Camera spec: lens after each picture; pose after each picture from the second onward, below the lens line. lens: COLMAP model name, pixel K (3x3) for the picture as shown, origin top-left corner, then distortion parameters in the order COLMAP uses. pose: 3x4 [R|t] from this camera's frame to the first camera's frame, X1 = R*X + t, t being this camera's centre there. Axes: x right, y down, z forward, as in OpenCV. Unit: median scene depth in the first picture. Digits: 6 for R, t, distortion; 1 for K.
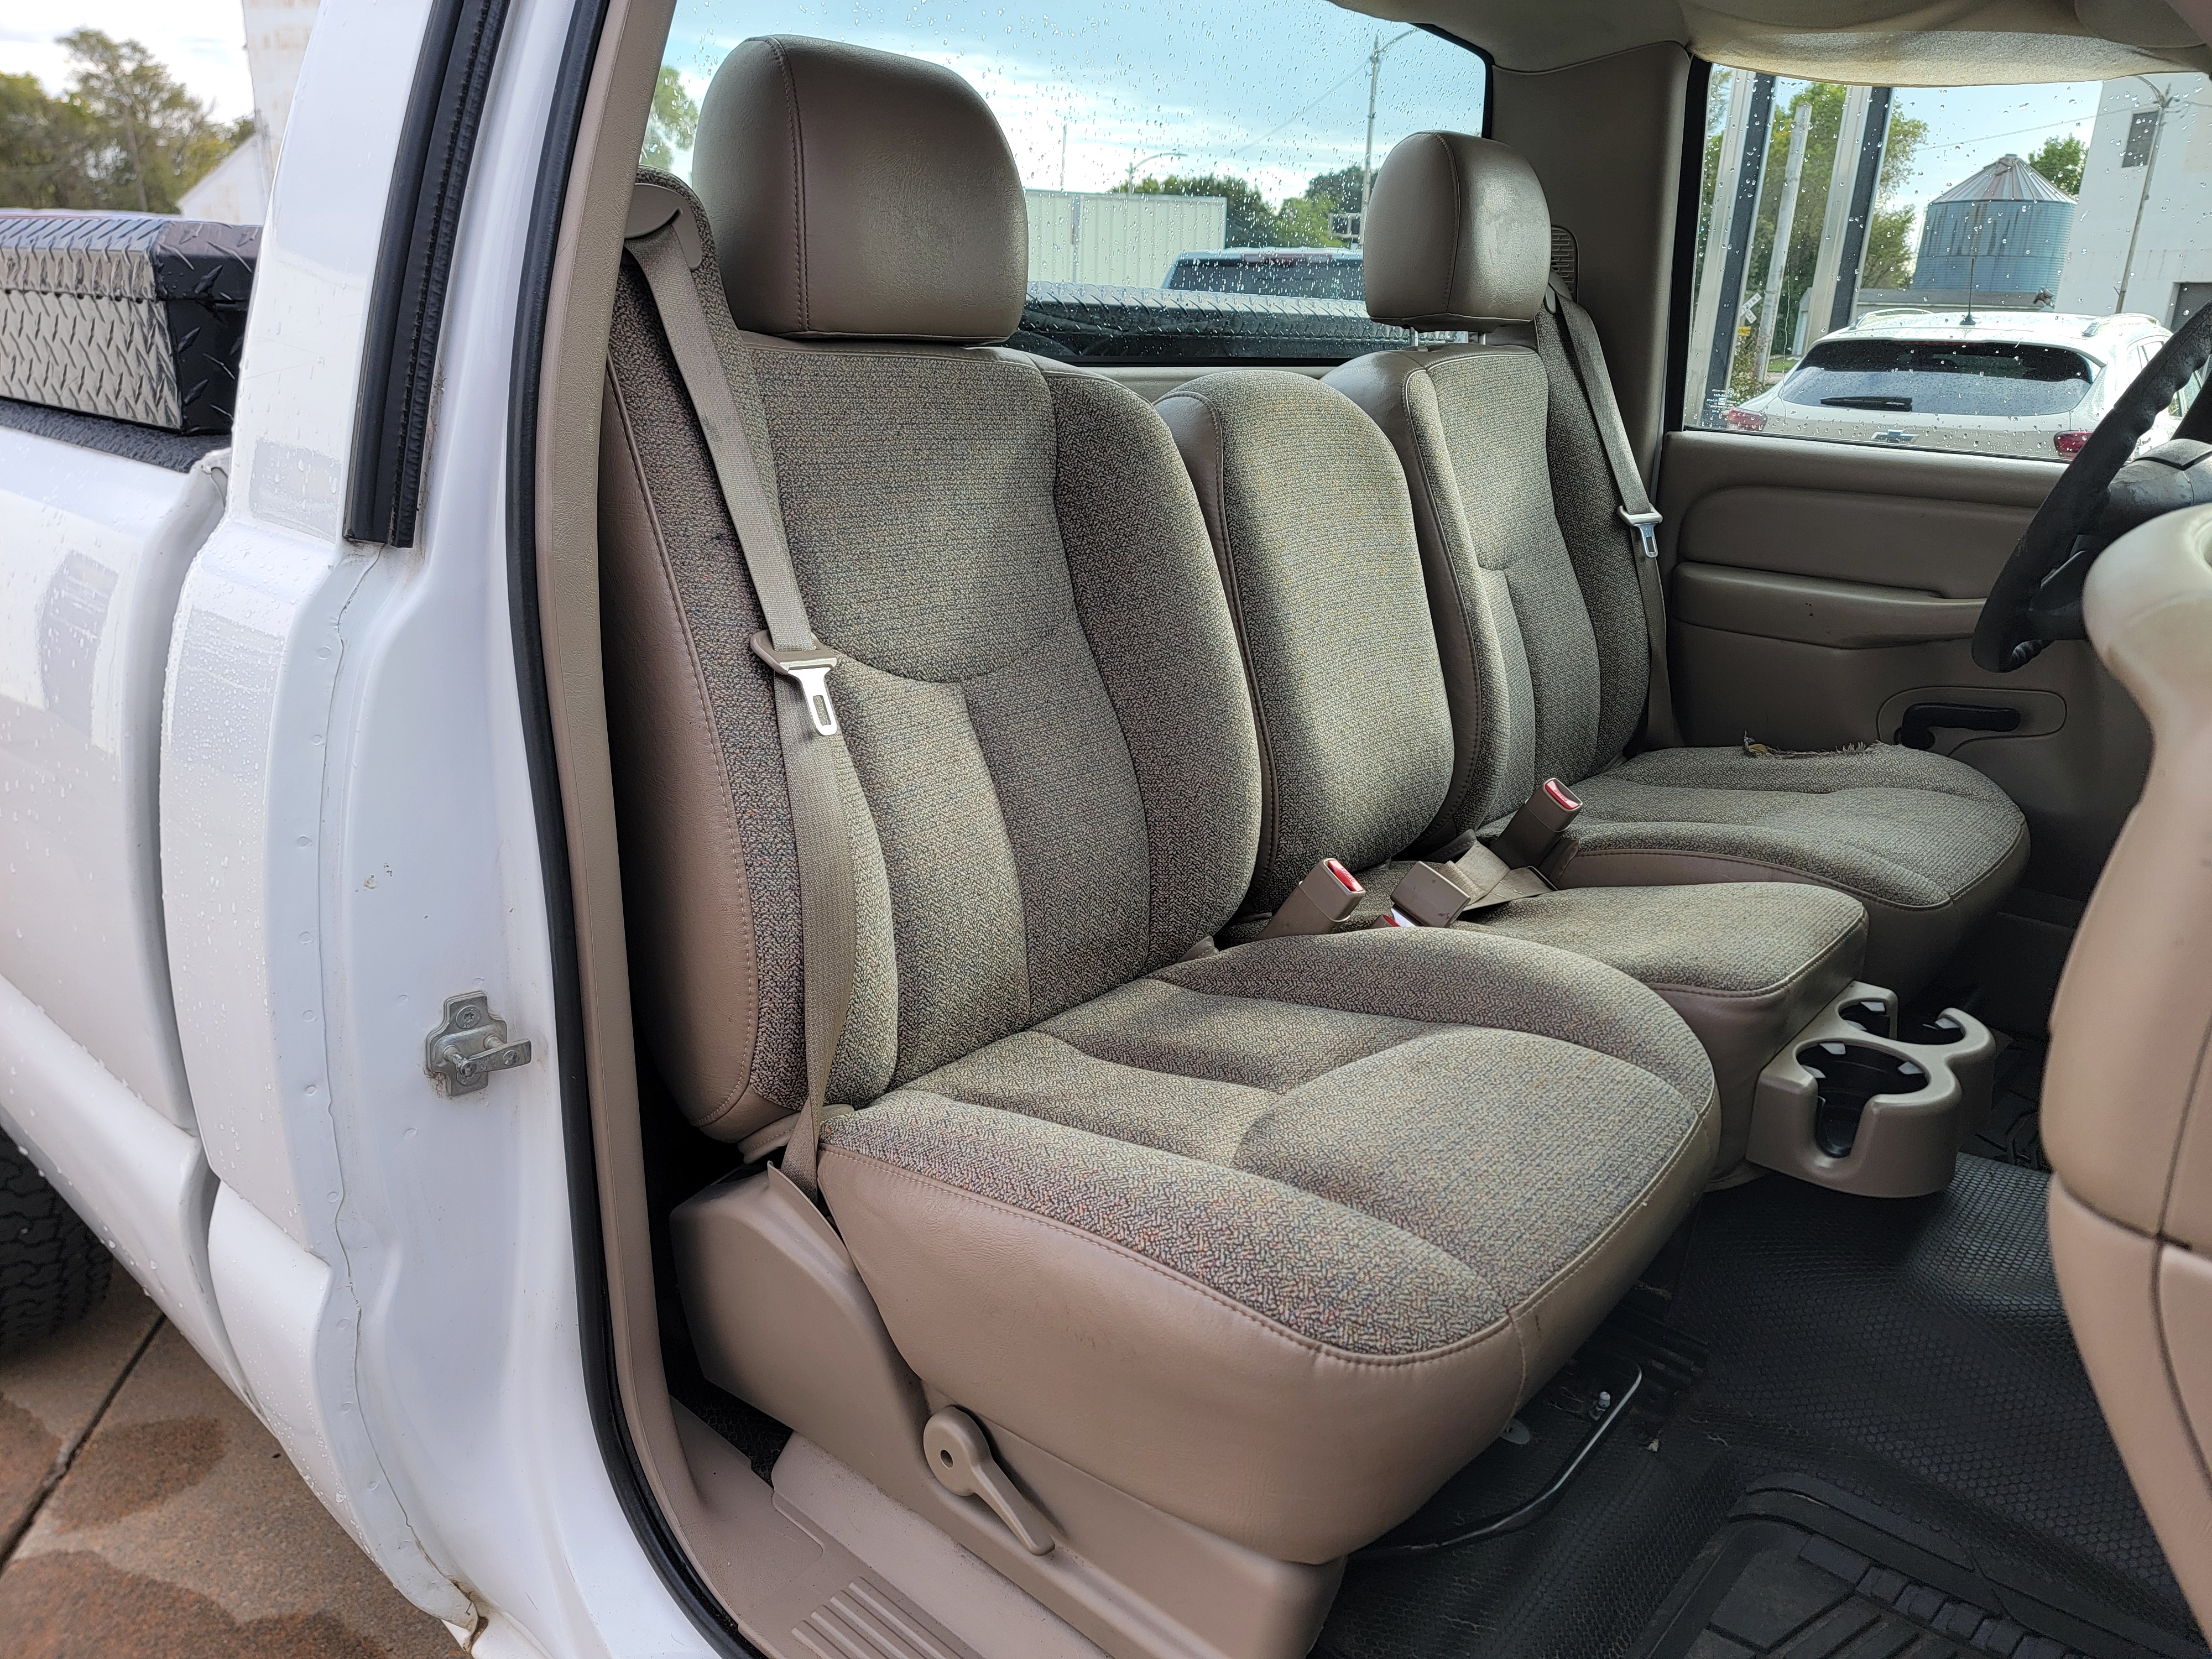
lens RADIAL K [[1524.6, 0, 1118.5], [0, 1524.6, 823.1], [0, 0, 1]] dist [0.084673, -0.075982]
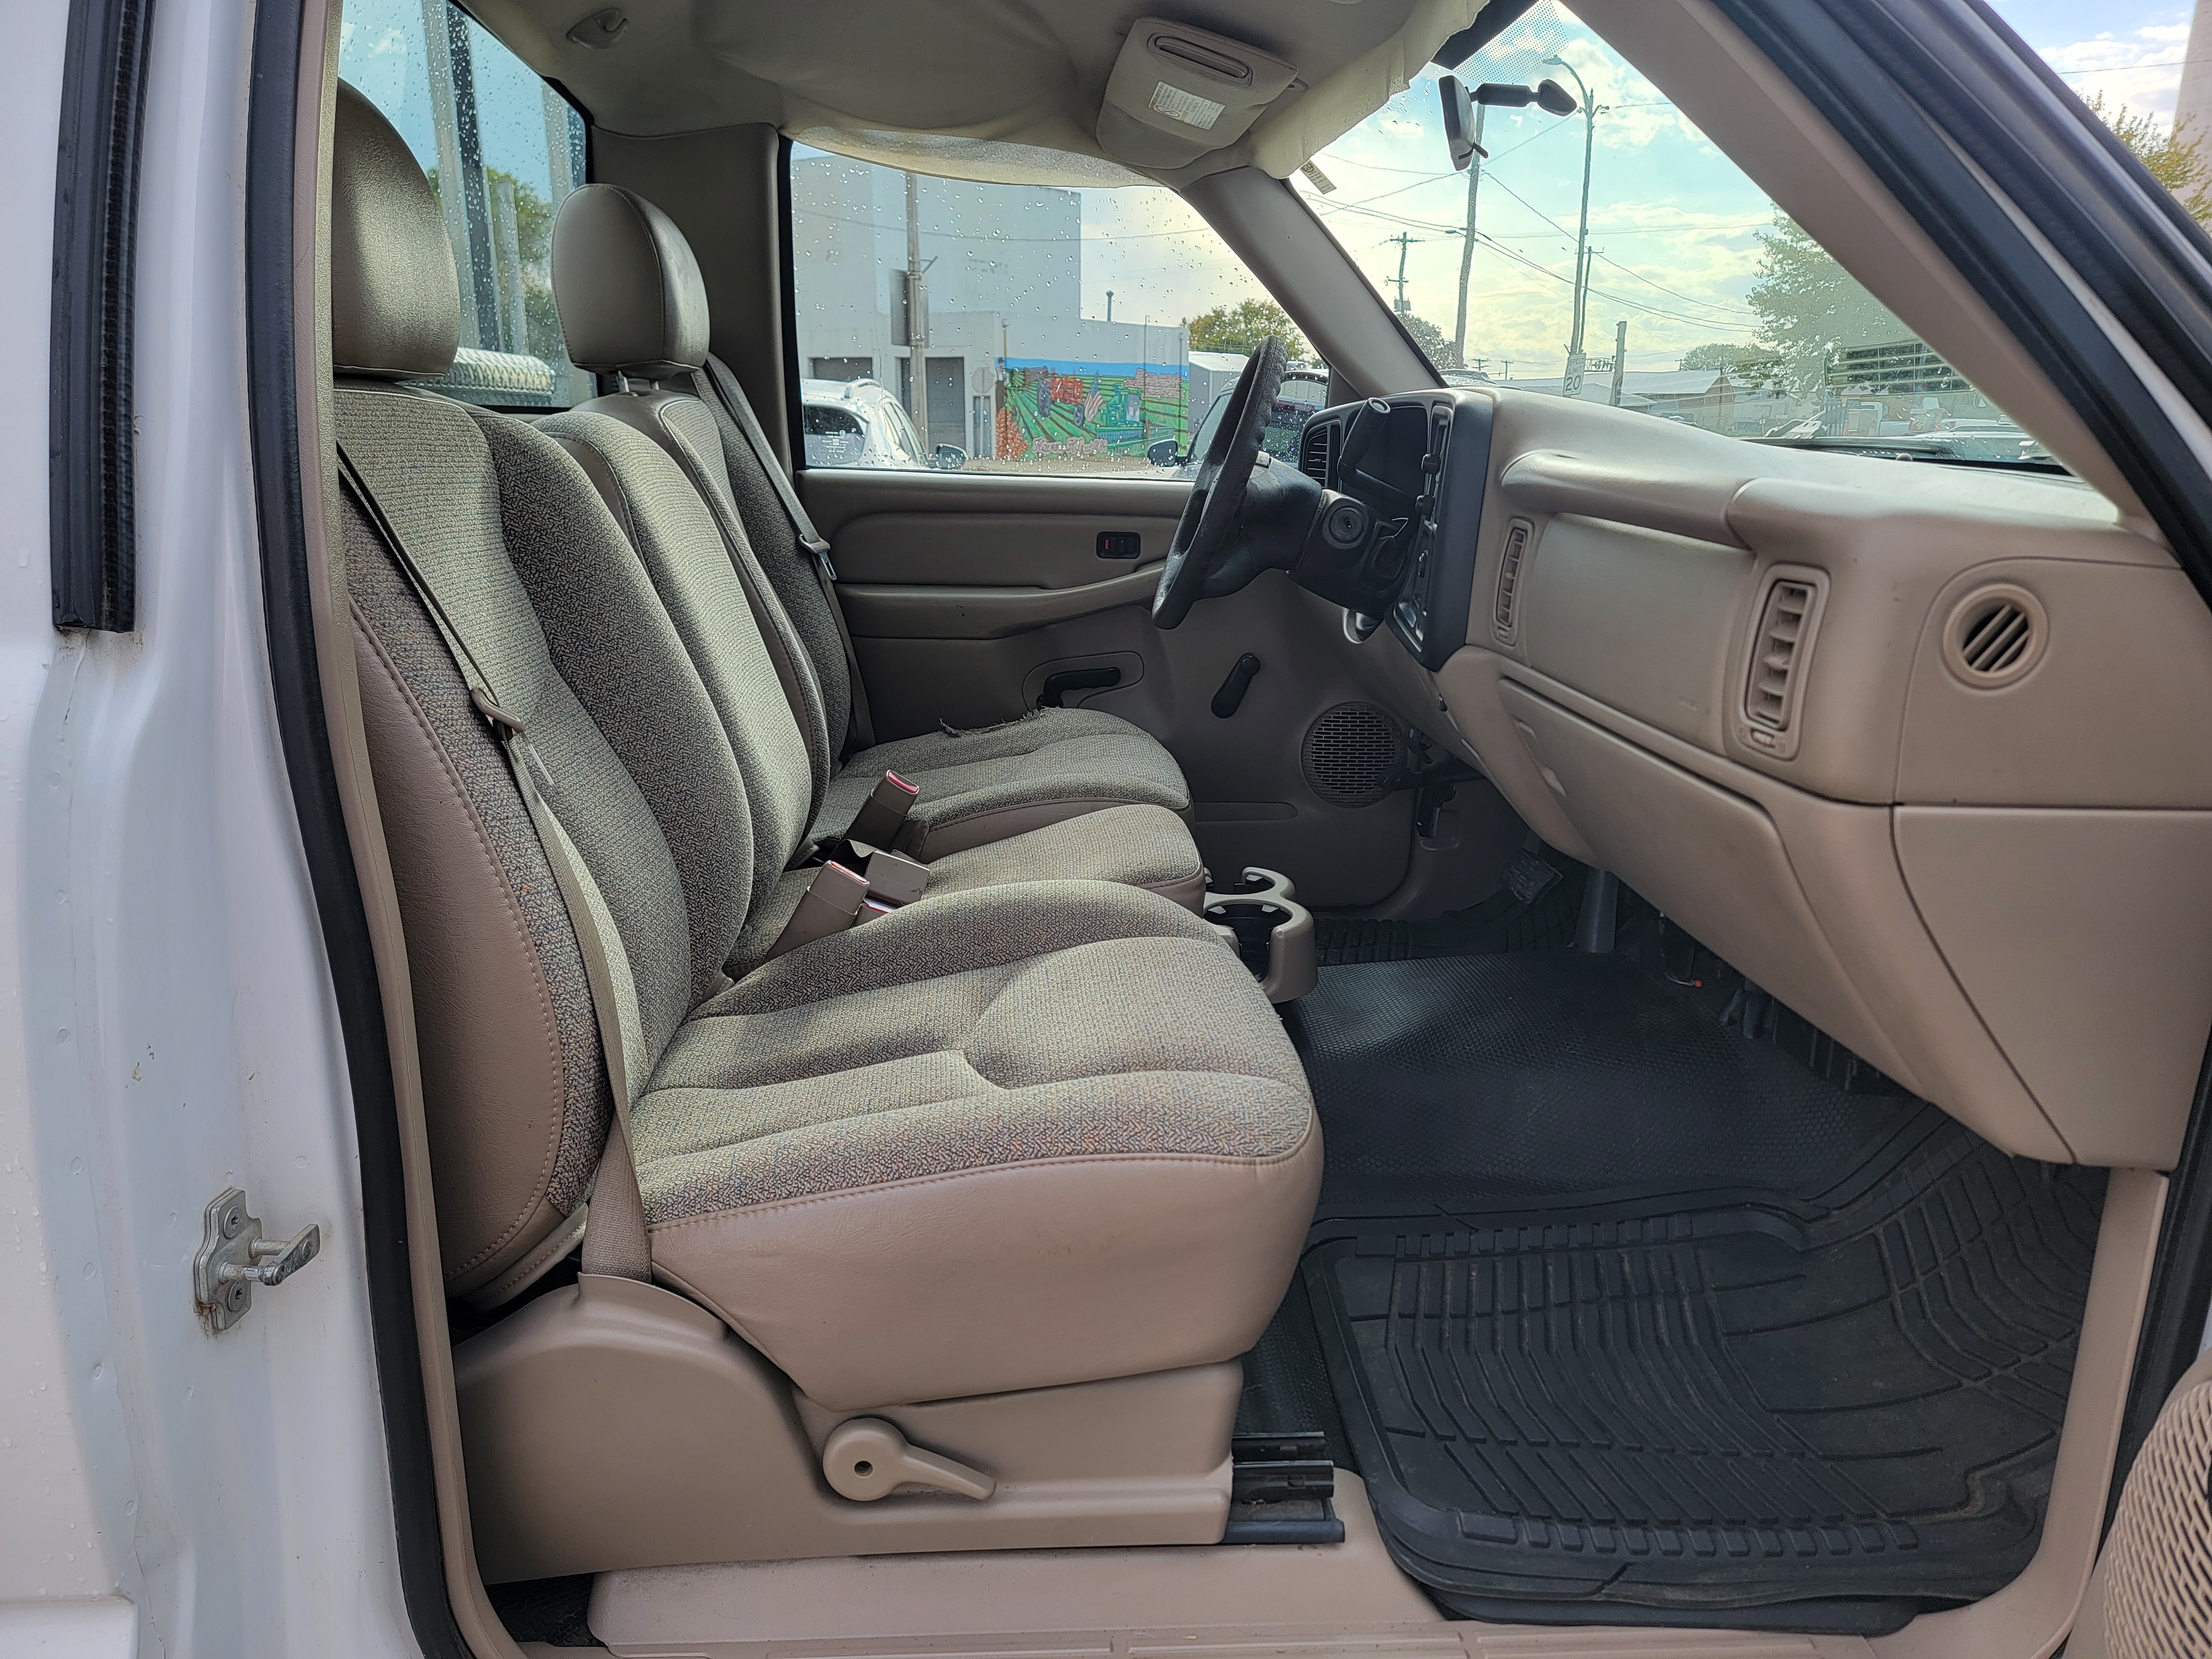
lens RADIAL K [[1545.1, 0, 1105.5], [0, 1545.1, 842.0], [0, 0, 1]] dist [0.088678, -0.089075]
pose [[0.722446, -0.205667, 0.660131, -0.442176], [0.227391, 0.972301, 0.054068, -0.003996], [-0.652966, 0.111046, 0.749202, 0.064769]]
